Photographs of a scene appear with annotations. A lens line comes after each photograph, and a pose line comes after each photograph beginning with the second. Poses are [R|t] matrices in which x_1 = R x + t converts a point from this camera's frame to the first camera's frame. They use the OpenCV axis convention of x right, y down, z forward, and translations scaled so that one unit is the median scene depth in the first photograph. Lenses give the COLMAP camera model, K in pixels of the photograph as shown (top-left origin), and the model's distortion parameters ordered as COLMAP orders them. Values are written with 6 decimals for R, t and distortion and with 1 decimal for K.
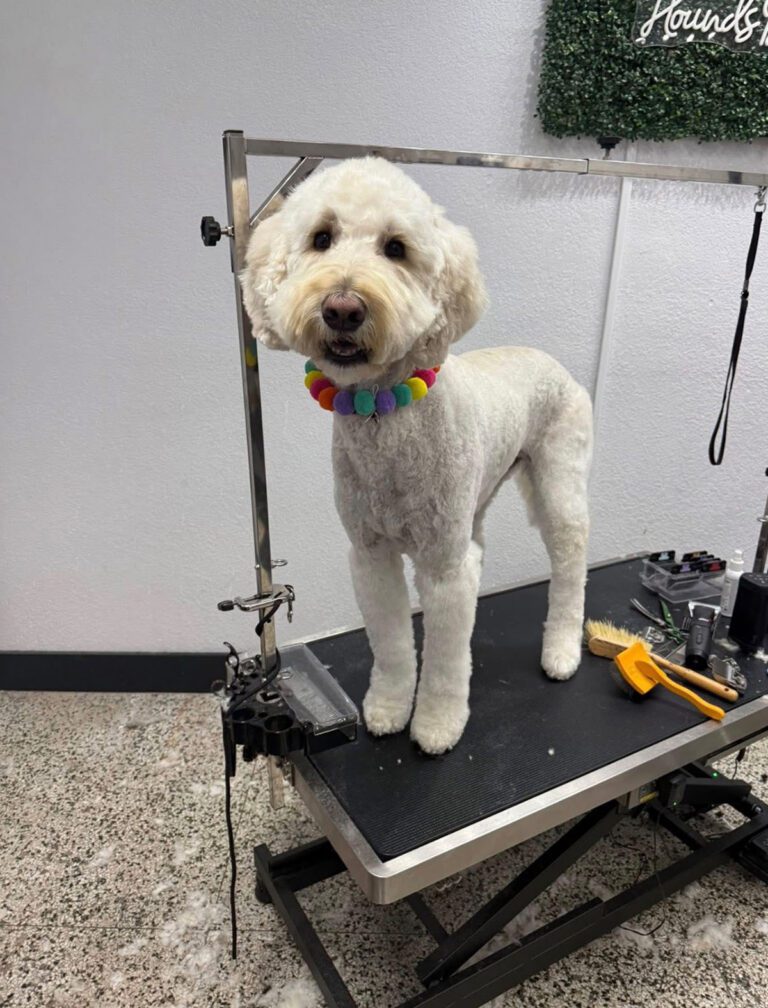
lens RADIAL K [[756.6, 0, 387.4], [0, 756.6, 509.5], [0, 0, 1]] dist [-0.010733, 0.001475]
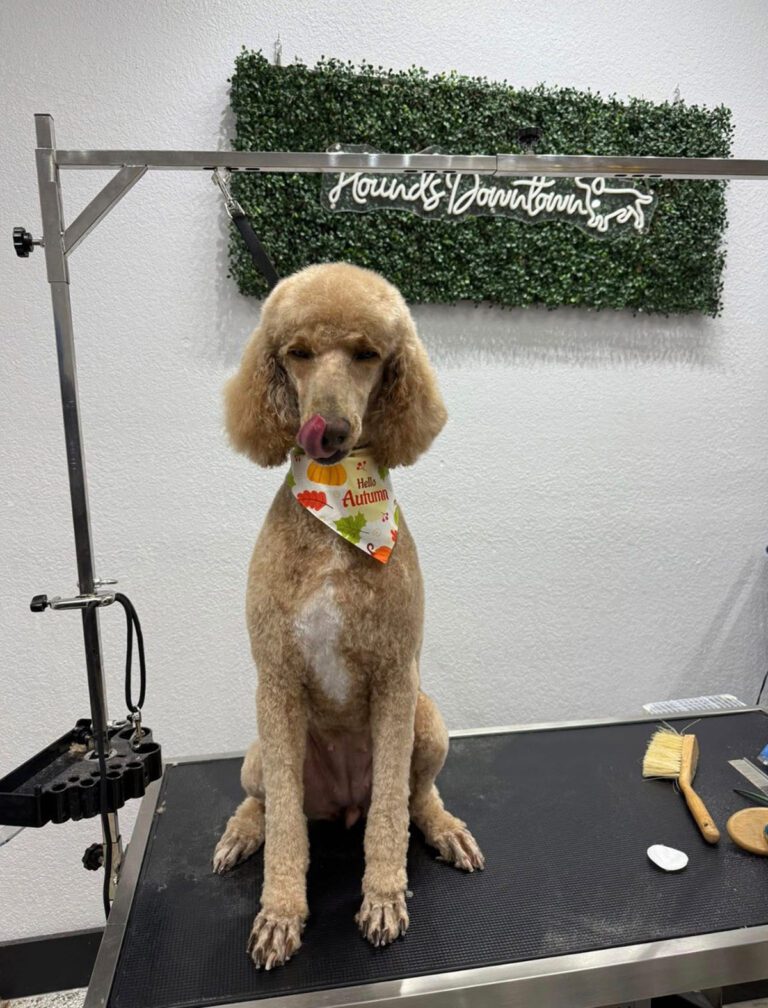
lens RADIAL K [[719.7, 0, 381.8], [0, 719.7, 507.0], [0, 0, 1]] dist [0.146781, -0.313840]
pose [[0.973718, -0.056488, 0.220640, 0.167177], [0.106330, 0.969448, -0.221055, -0.030153], [-0.201412, 0.238706, 0.949975, 0.179871]]
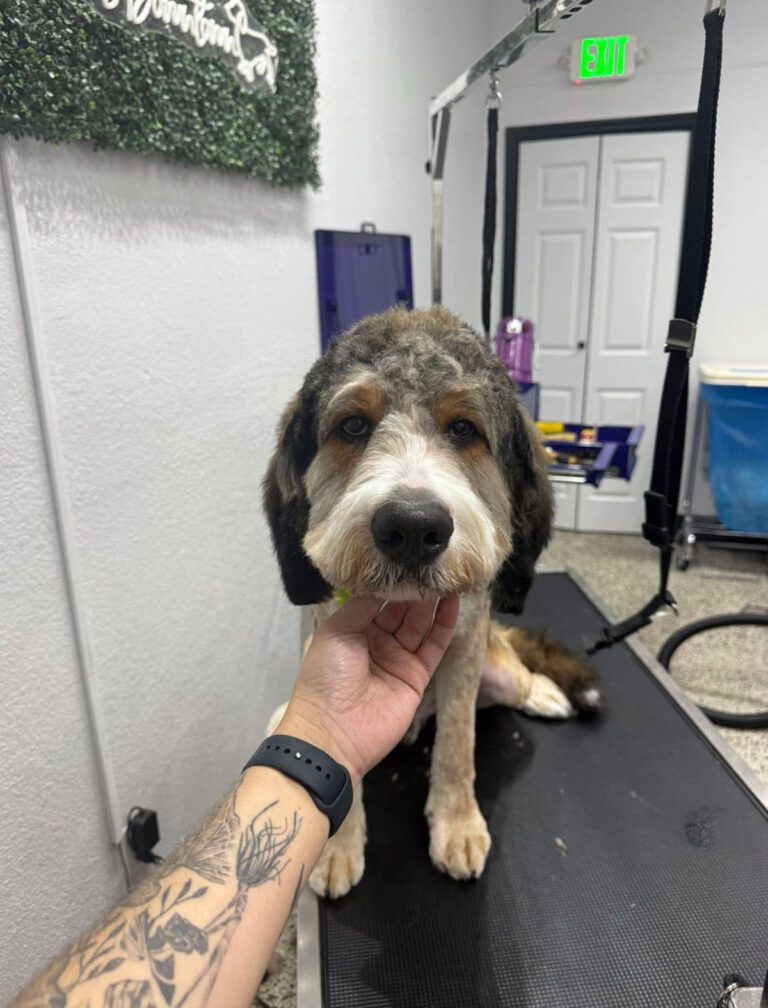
lens RADIAL K [[758.9, 0, 394.8], [0, 758.9, 500.7], [0, 0, 1]] dist [-0.004214, -0.008617]
pose [[0.335391, -0.317214, 0.887067, -0.190855], [0.339674, 0.918989, 0.200202, -0.252937], [-0.878712, 0.234168, 0.415970, 0.576714]]
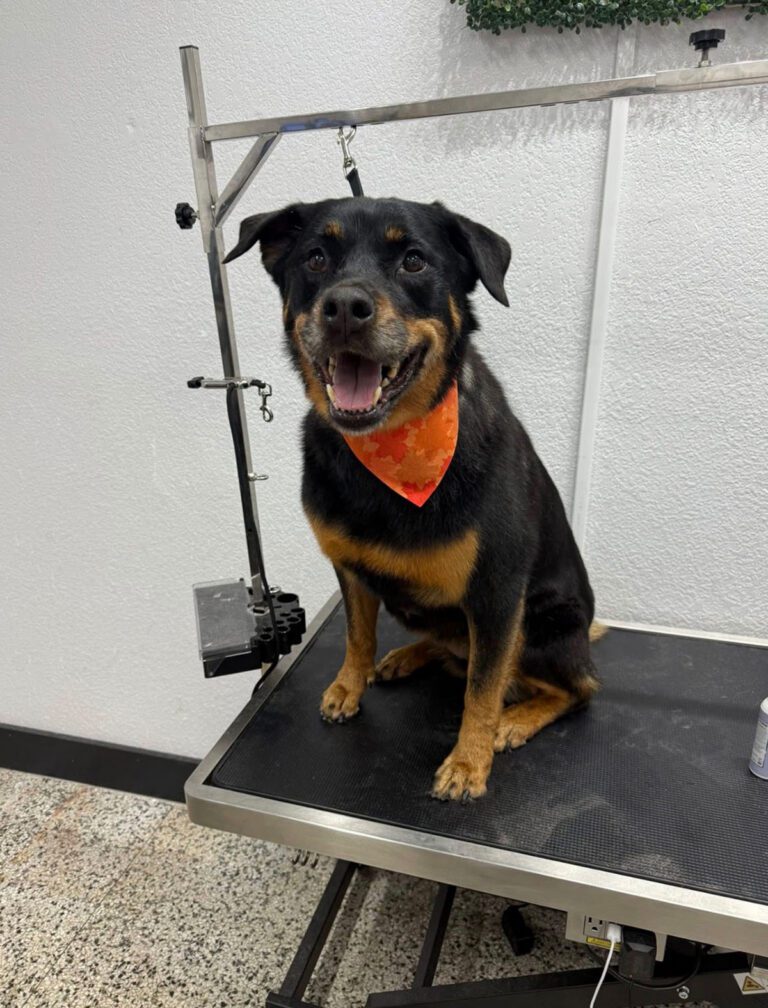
lens RADIAL K [[737.7, 0, 384.5], [0, 737.7, 508.7], [0, 0, 1]] dist [0.000318, -0.014511]
pose [[0.963328, 0.060151, -0.261499, 0.325843], [-0.055988, 0.998158, 0.023345, -0.123241], [0.262421, -0.007848, 0.964922, 0.410504]]
